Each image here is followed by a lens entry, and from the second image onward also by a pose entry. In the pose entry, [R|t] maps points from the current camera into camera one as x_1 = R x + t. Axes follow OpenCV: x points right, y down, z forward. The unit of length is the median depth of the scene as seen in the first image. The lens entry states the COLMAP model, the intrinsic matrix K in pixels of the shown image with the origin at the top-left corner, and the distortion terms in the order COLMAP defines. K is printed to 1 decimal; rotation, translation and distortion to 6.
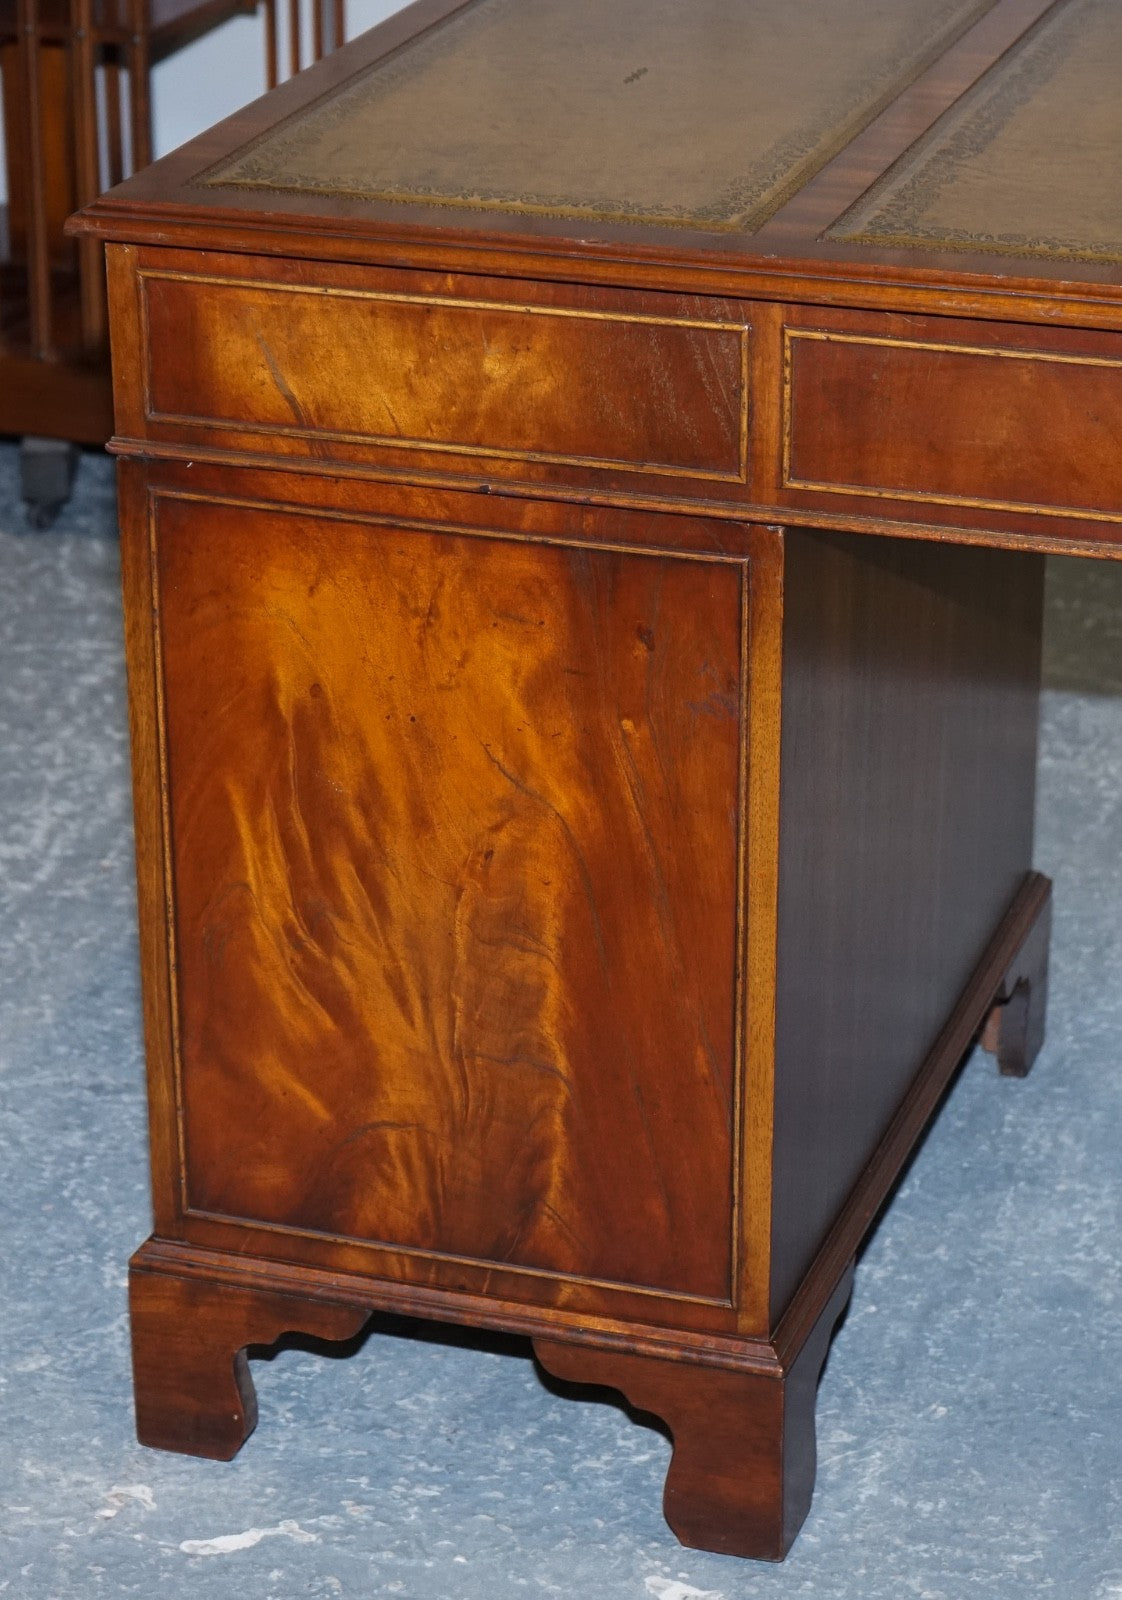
lens RADIAL K [[4168.9, 0, 561.0], [0, 4168.9, 800.0], [0, 0, 1]] dist [0.016666, -0.842795]
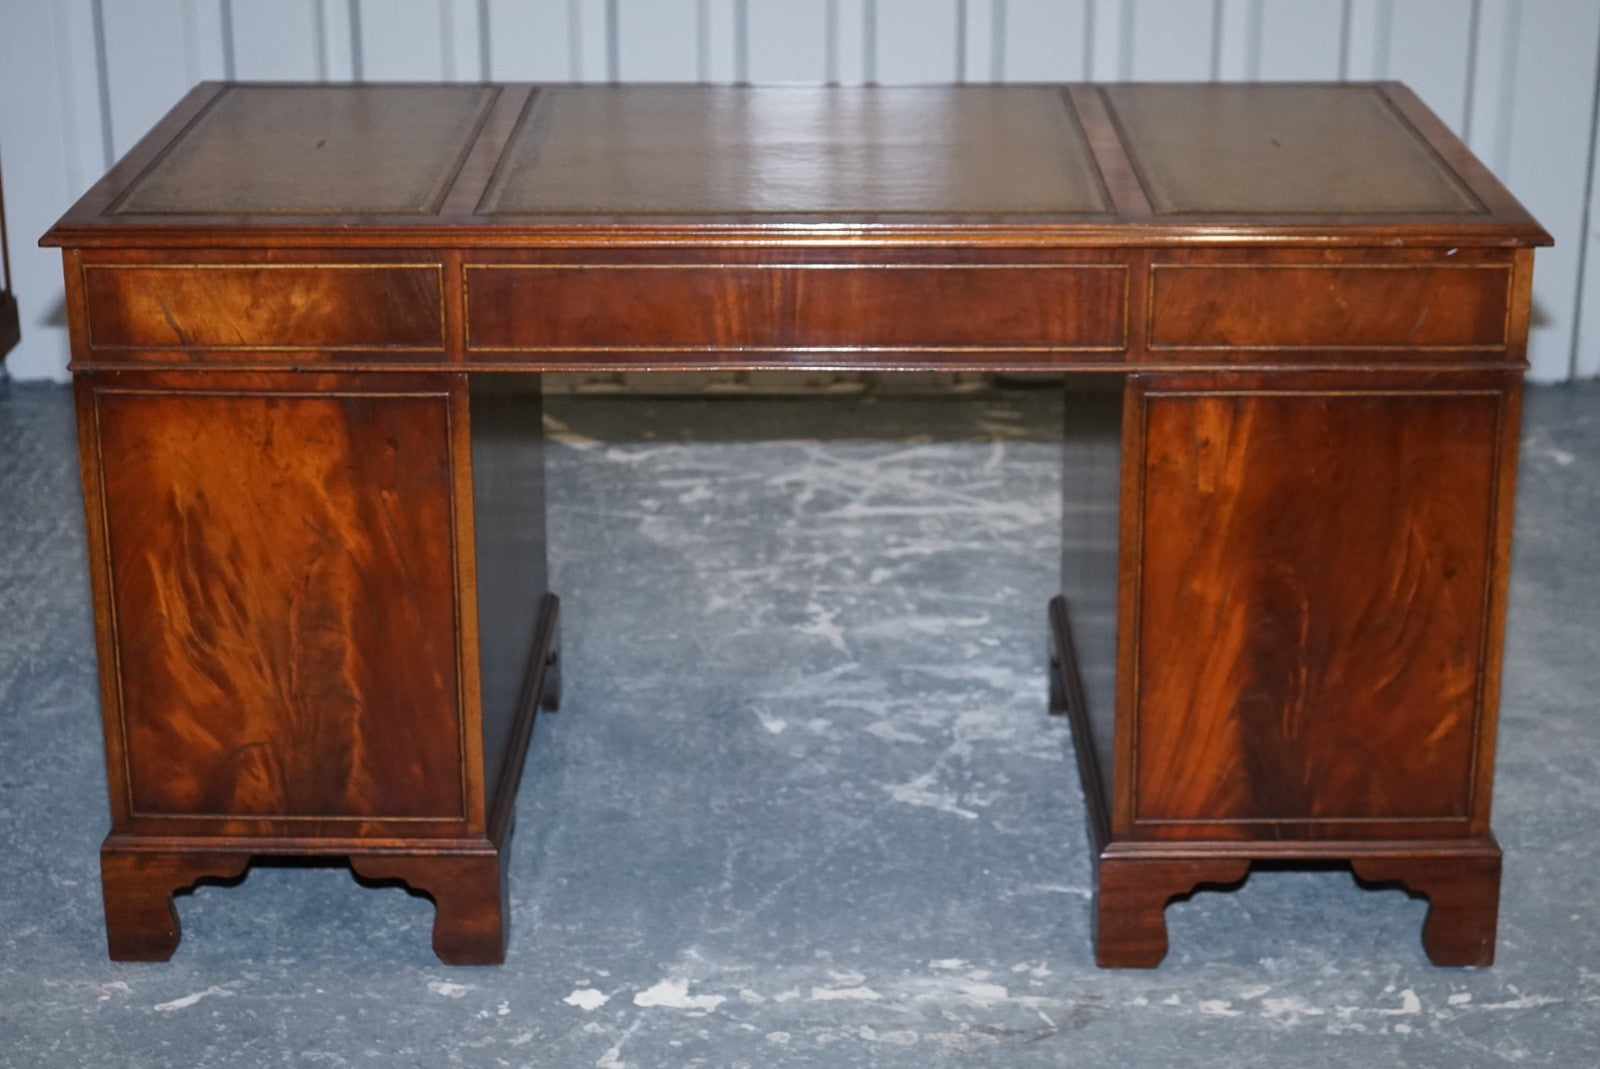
lens RADIAL K [[2918.6, 0, 771.0], [0, 2918.6, 532.2], [0, 0, 1]] dist [0.006155, -0.185627]
pose [[0.954596, -0.101964, 0.279911, -0.173081], [0.117795, 0.992220, -0.040285, 0.066350], [-0.273626, 0.071428, 0.959180, -0.243495]]
